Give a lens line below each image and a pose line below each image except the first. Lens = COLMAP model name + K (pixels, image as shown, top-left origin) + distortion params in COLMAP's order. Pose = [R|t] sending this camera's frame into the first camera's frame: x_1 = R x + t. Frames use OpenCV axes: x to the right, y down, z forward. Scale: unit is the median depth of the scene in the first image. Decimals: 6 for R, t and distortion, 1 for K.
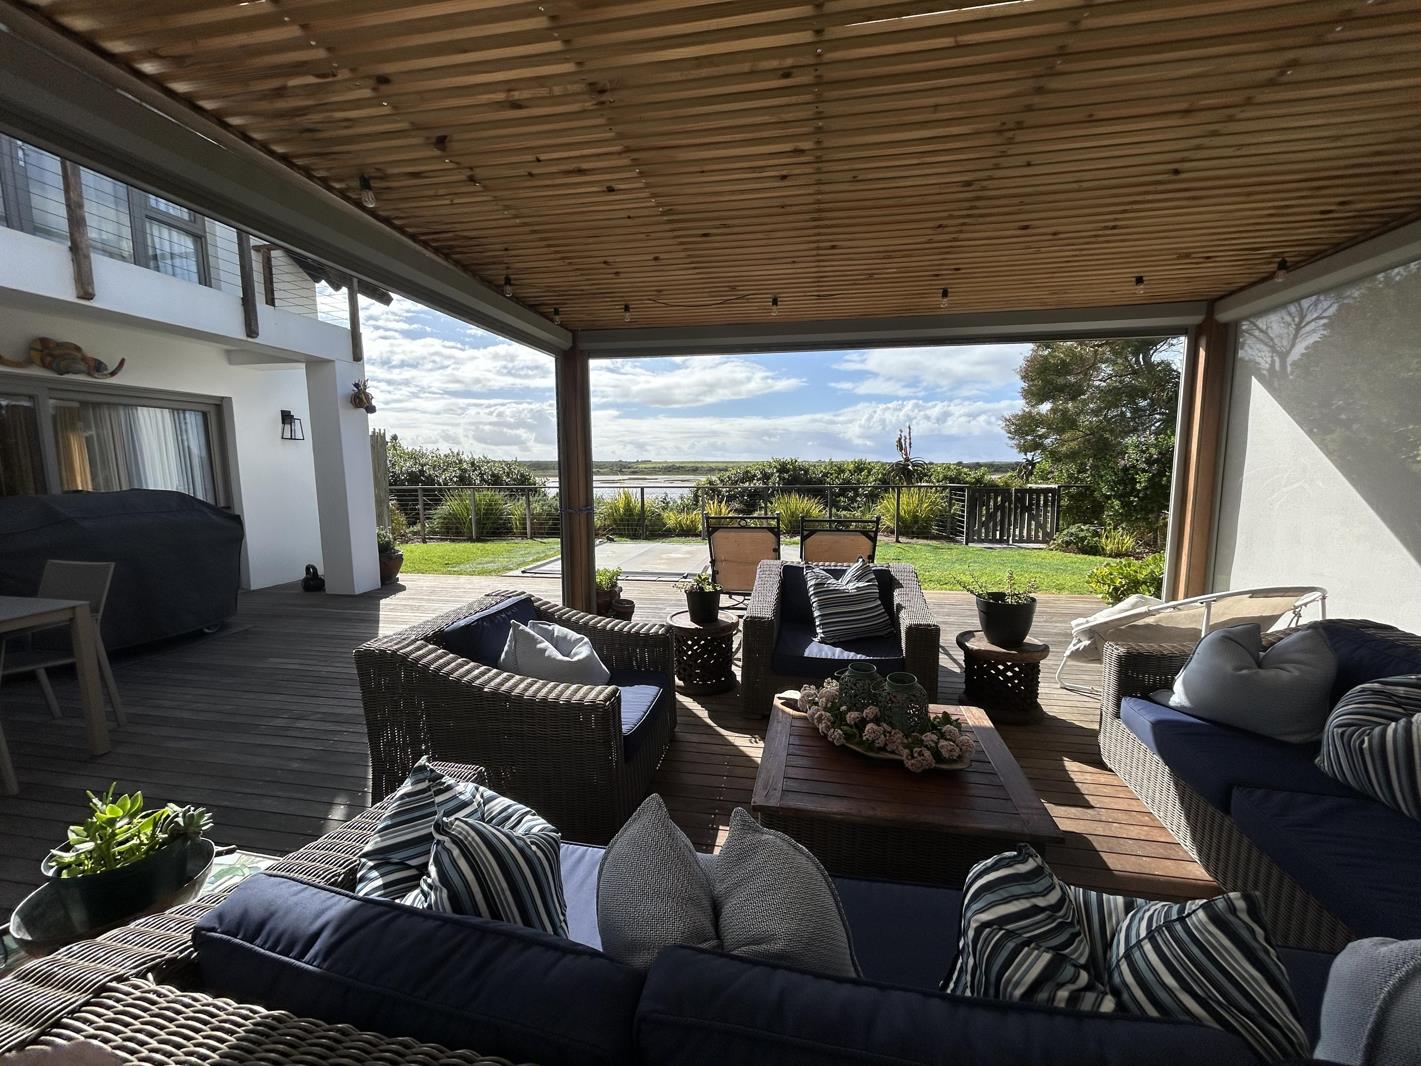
lens RADIAL K [[572.4, 0, 708.4], [0, 572.4, 531.3], [0, 0, 1]] dist [0.000519, 0.000190]
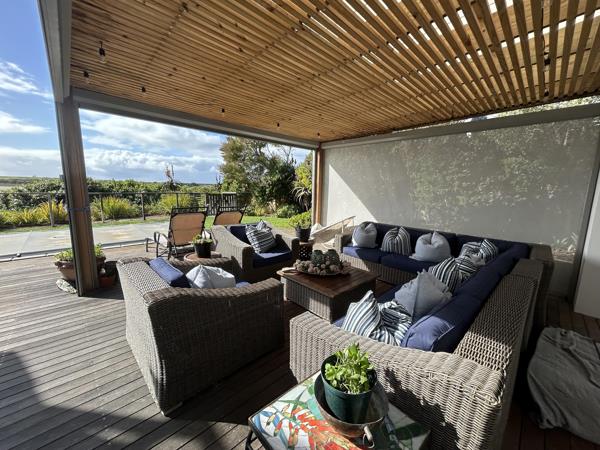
lens RADIAL K [[241.7, 0, 299.1], [0, 241.7, 224.3], [0, 0, 1]] dist [0.000519, 0.000190]
pose [[0.581916, -0.105757, 0.806343, -0.170547], [0.065379, 0.994383, 0.083238, -0.004614], [-0.810617, 0.004280, 0.585561, 0.064056]]
